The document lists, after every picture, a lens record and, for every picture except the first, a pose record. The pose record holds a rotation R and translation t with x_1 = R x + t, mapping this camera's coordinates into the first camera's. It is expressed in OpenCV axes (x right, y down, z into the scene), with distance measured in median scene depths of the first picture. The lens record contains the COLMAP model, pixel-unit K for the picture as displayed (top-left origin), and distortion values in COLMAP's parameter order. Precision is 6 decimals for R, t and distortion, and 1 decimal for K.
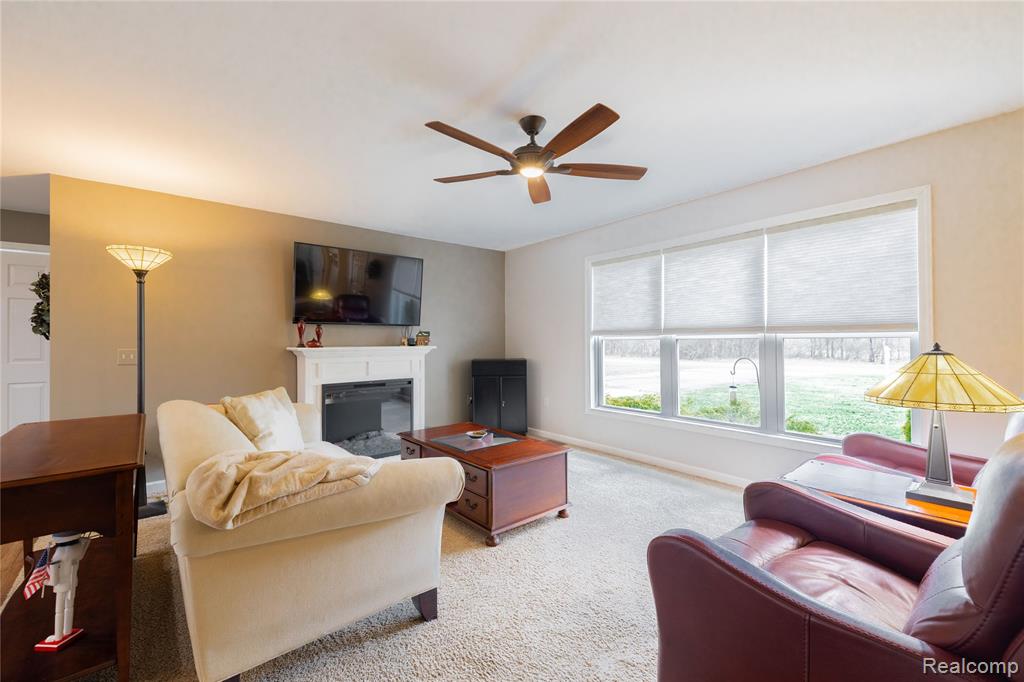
lens RADIAL K [[418.4, 0, 511.7], [0, 418.4, 337.3], [0, 0, 1]] dist [0.056032, -0.021756]
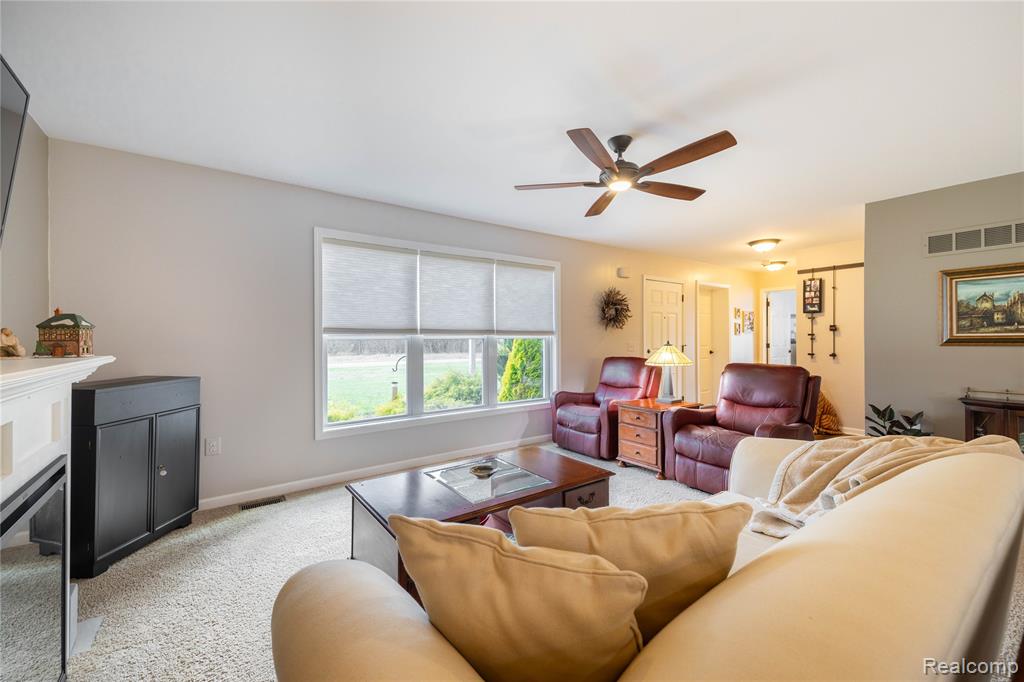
lens RADIAL K [[418.4, 0, 511.7], [0, 418.4, 337.3], [0, 0, 1]] dist [0.056032, -0.021756]
pose [[0.061071, 0.007094, 0.998108, -0.623905], [-0.004564, 0.999966, -0.006828, 0.005078], [-0.998123, -0.004138, 0.061101, 0.710795]]
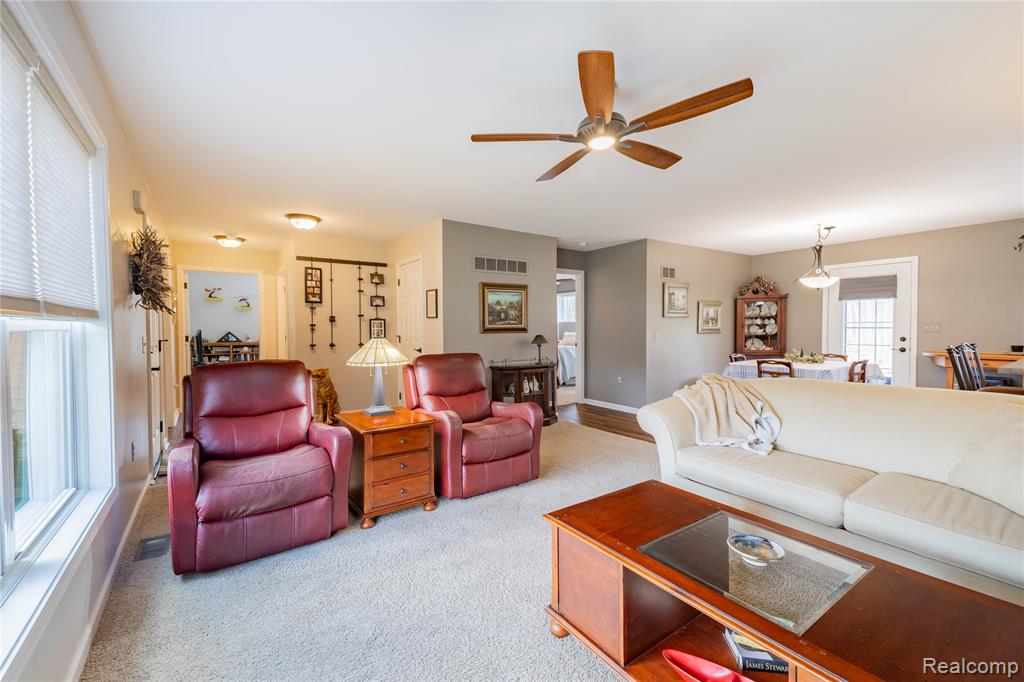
lens RADIAL K [[418.4, 0, 511.7], [0, 418.4, 337.3], [0, 0, 1]] dist [0.056032, -0.021756]
pose [[-0.997950, 0.007796, 0.063521, 0.144656], [0.008975, 0.999792, 0.018303, 0.001594], [-0.063365, 0.018835, -0.997813, 1.138660]]
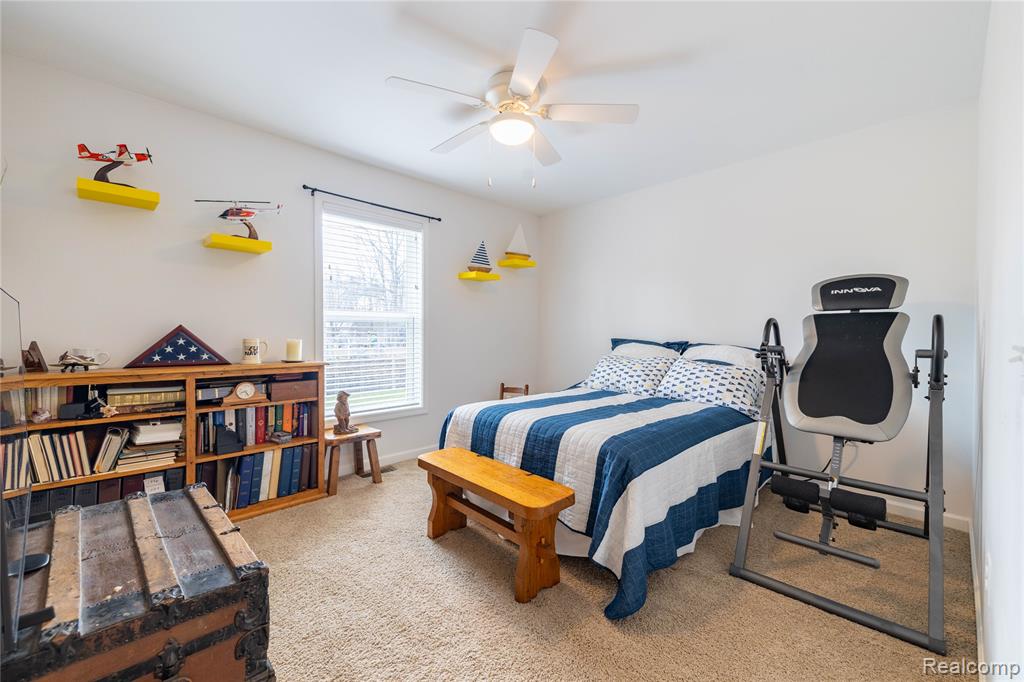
lens RADIAL K [[418.4, 0, 511.7], [0, 418.4, 337.3], [0, 0, 1]] dist [0.056032, -0.021756]
pose [[-0.996181, 0.002851, -0.087263, 1.432509], [0.002724, 0.999995, 0.001576, 0.015995], [0.087267, 0.001332, -0.996184, -0.459666]]
